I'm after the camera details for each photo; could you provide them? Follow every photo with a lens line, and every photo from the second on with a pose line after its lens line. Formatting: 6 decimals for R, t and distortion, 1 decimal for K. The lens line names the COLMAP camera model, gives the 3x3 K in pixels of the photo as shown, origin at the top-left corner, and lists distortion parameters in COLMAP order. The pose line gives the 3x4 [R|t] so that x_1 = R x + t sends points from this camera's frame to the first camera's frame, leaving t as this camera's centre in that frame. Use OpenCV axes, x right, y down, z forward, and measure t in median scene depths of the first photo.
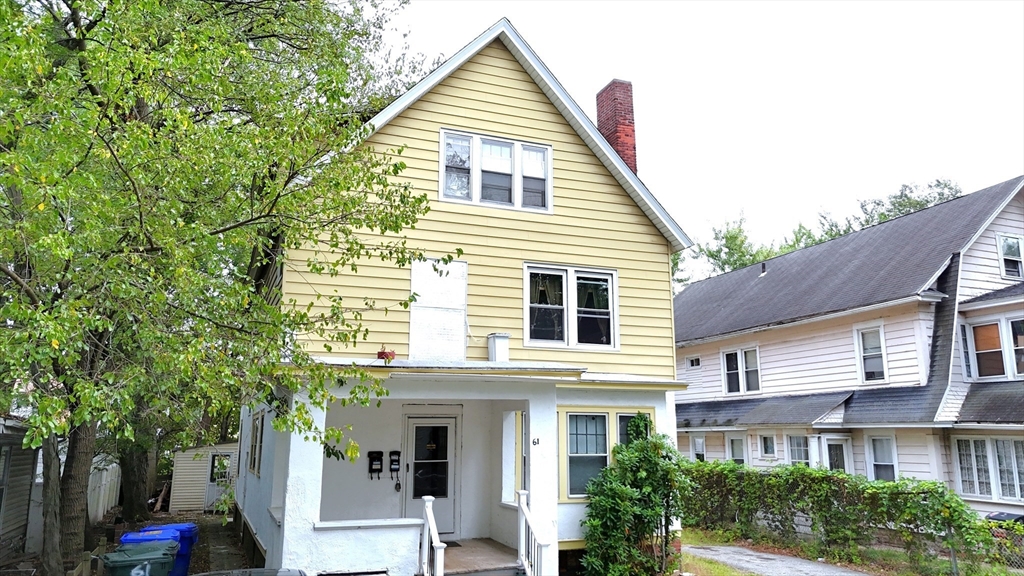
lens RADIAL K [[766.7, 0, 512.0], [0, 766.7, 288.0], [0, 0, 1]] dist [0.121594, -0.168758]
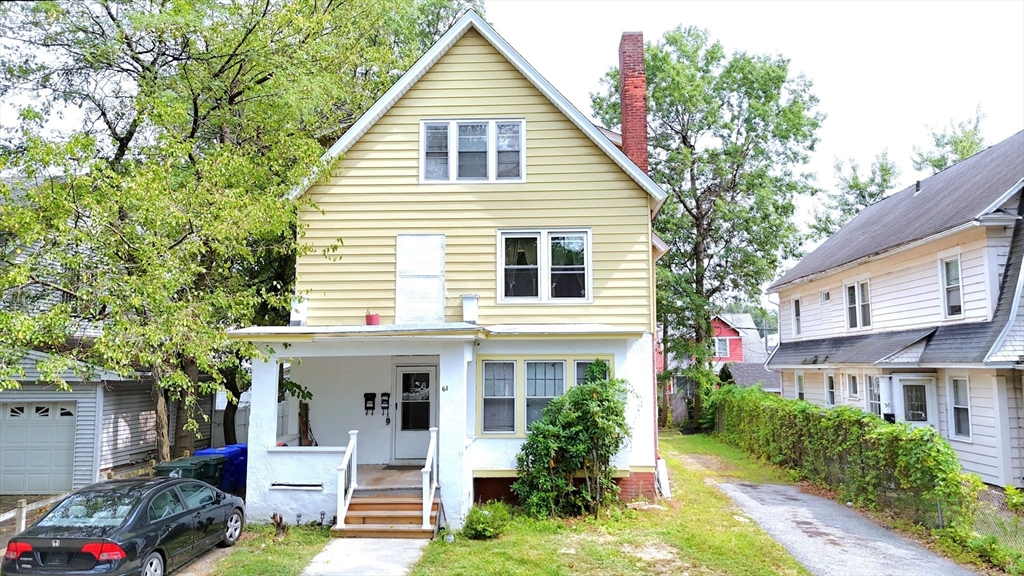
lens RADIAL K [[766.7, 0, 512.0], [0, 766.7, 288.0], [0, 0, 1]] dist [0.121594, -0.168758]
pose [[0.907820, -0.044743, -0.416965, 0.501177], [0.084218, 0.993487, 0.076753, -0.032547], [0.410815, -0.104795, 0.905676, -0.025443]]
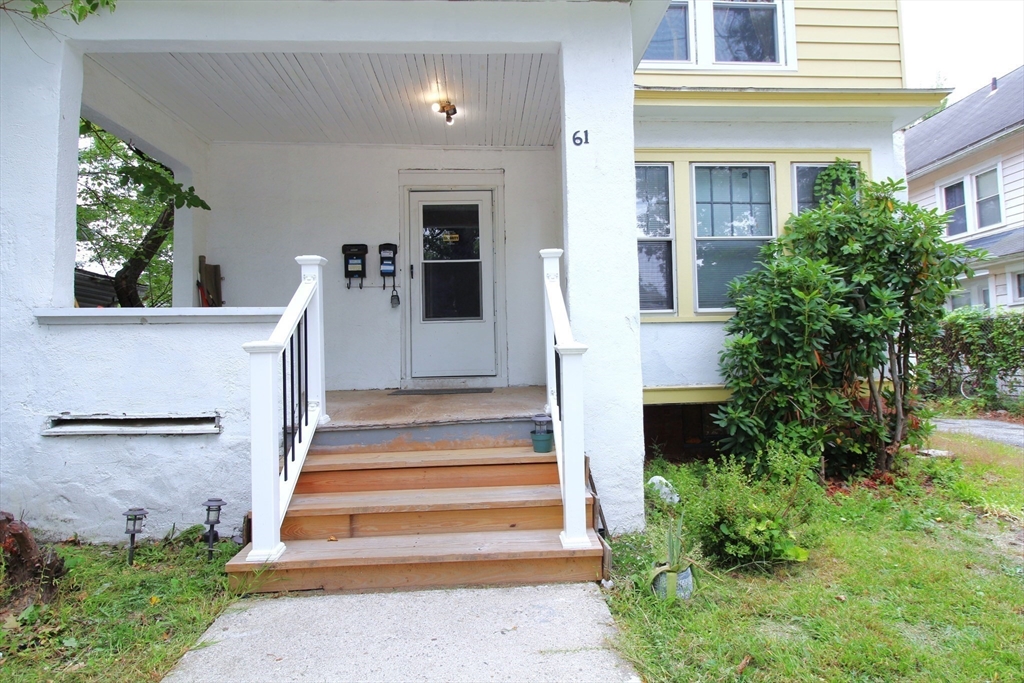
lens RADIAL K [[565.9, 0, 529.3], [0, 565.9, 335.9], [0, 0, 1]] dist [-0.000703, -0.002061]
pose [[0.953985, -0.036644, -0.297606, 0.072208], [0.079093, 0.988107, 0.131870, 0.207050], [0.289234, -0.149341, 0.945537, 0.540101]]
